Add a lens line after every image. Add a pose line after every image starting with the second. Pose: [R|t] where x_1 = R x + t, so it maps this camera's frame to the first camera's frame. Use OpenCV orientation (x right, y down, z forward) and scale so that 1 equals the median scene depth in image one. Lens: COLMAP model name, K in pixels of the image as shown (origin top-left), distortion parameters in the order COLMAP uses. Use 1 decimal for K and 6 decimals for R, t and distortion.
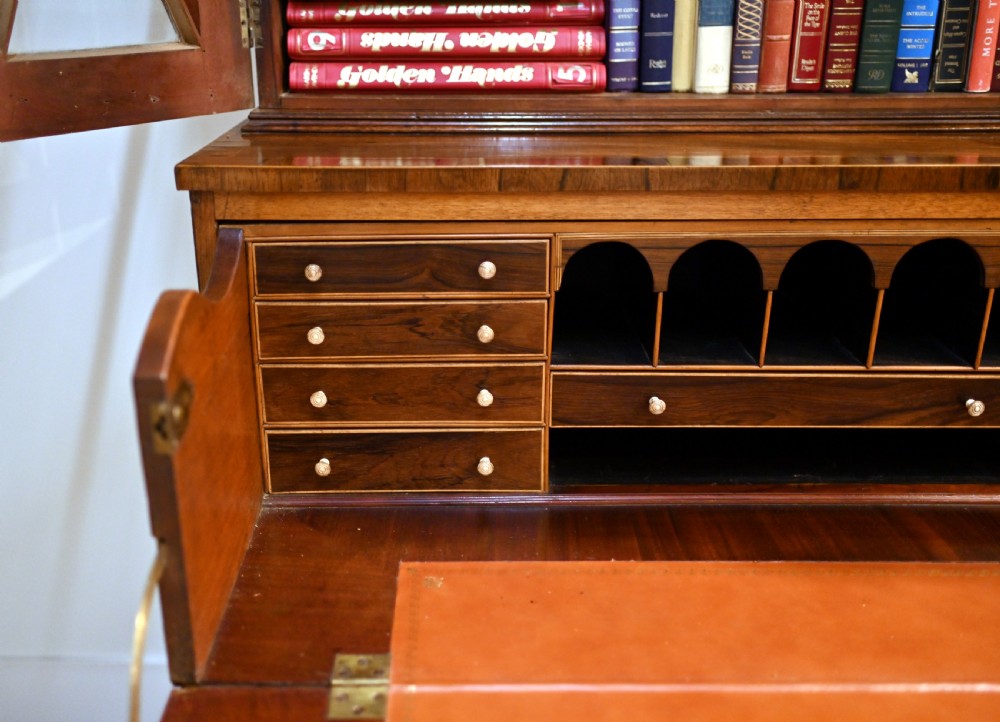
lens RADIAL K [[1116.2, 0, 477.7], [0, 1116.2, 363.2], [0, 0, 1]] dist [0.003046, 0.000000]
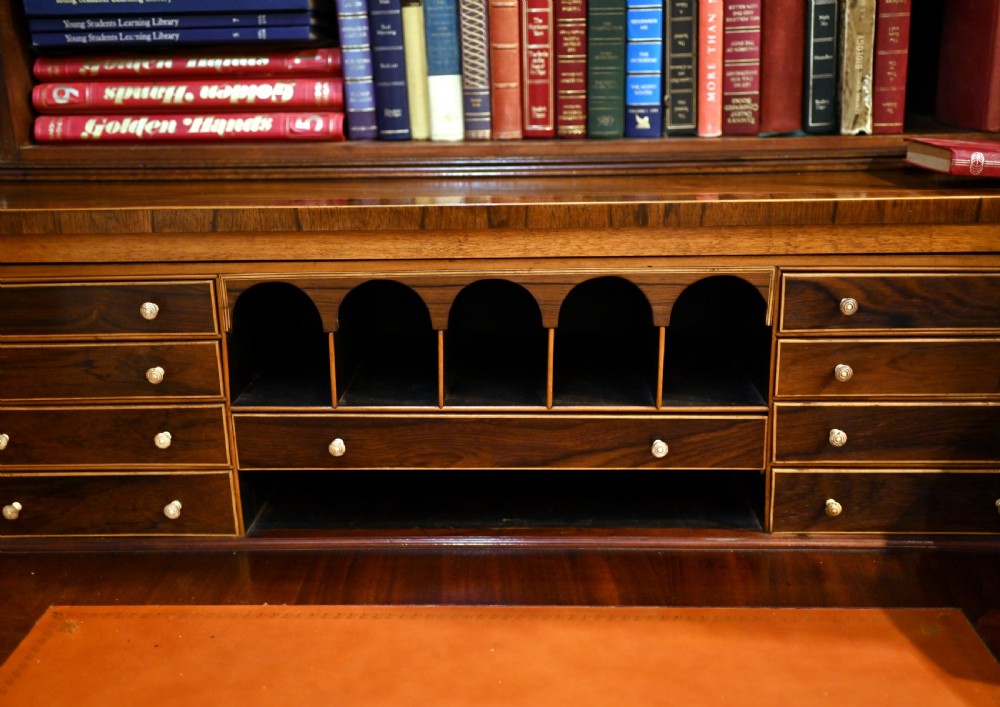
lens RADIAL K [[1097.9, 0, 504.5], [0, 1097.9, 349.1], [0, 0, 1]] dist [0.004652, 0.000000]
pose [[0.999514, -0.005554, -0.030687, 0.349154], [0.003339, 0.997416, -0.071763, 0.022082], [0.031006, 0.071625, 0.996950, 0.026388]]
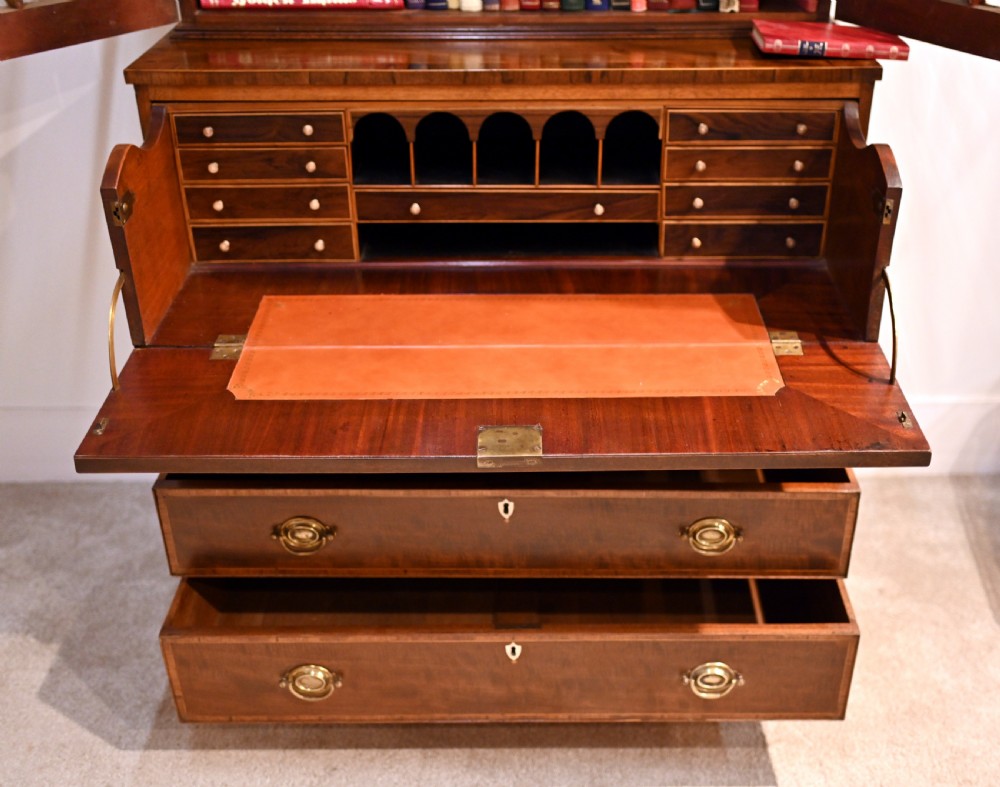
lens RADIAL K [[1202.8, 0, 558.3], [0, 1202.8, 399.6], [0, 0, 1]] dist [0.003167, 0.000000]
pose [[0.999725, -0.006996, 0.022381, 0.348282], [0.003240, 0.986512, 0.163656, 0.025877], [-0.023225, -0.163538, 0.986264, -0.920309]]
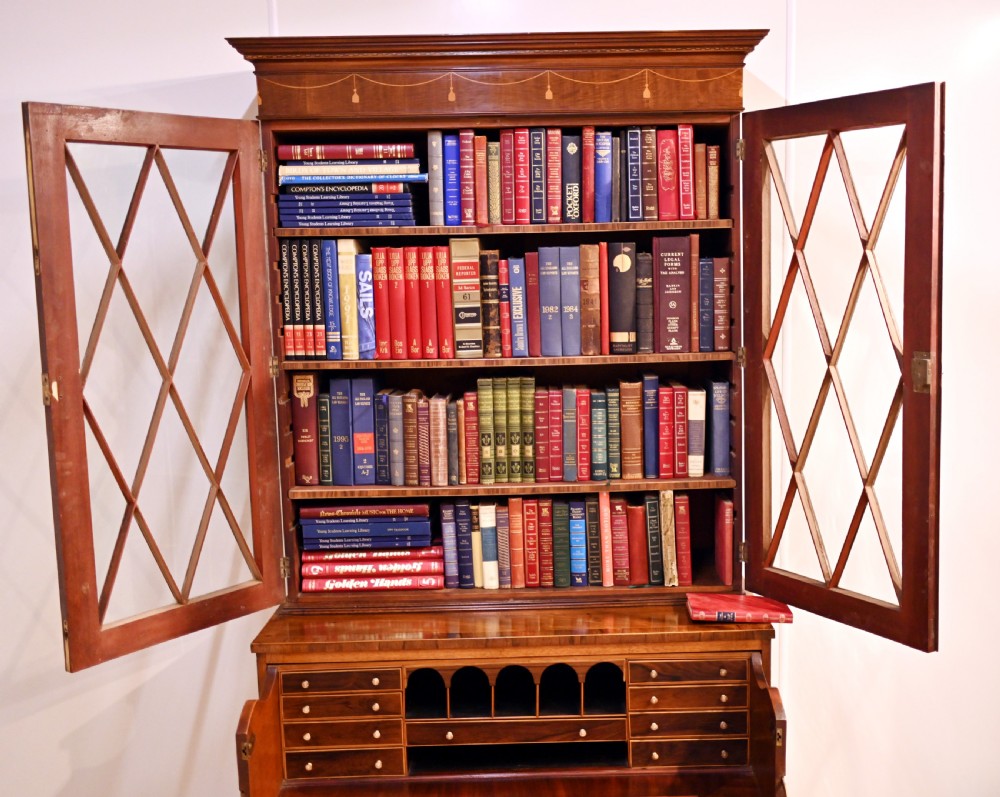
lens RADIAL K [[1149.6, 0, 576.0], [0, 1149.6, 395.4], [0, 0, 1]] dist [0.002928, 0.000000]
pose [[0.999356, -0.018160, 0.030960, 0.378697], [0.024846, 0.972504, -0.231558, -0.096440], [-0.025904, 0.232178, 0.972328, -1.614235]]
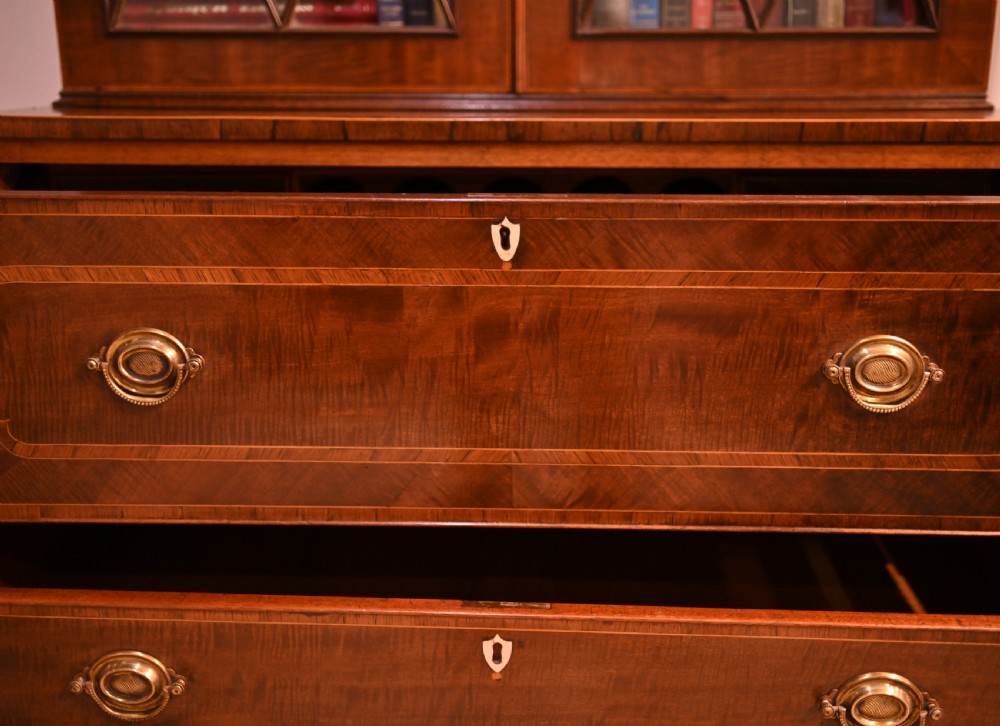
lens RADIAL K [[1116.2, 0, 504.2], [0, 1116.2, 365.8], [0, 0, 1]] dist [0.003046, 0.000000]
pose [[0.999486, 0.013939, -0.028884, 0.339599], [-0.015900, 0.997503, -0.068815, 0.154198], [0.027853, 0.069239, 0.997211, -0.147140]]
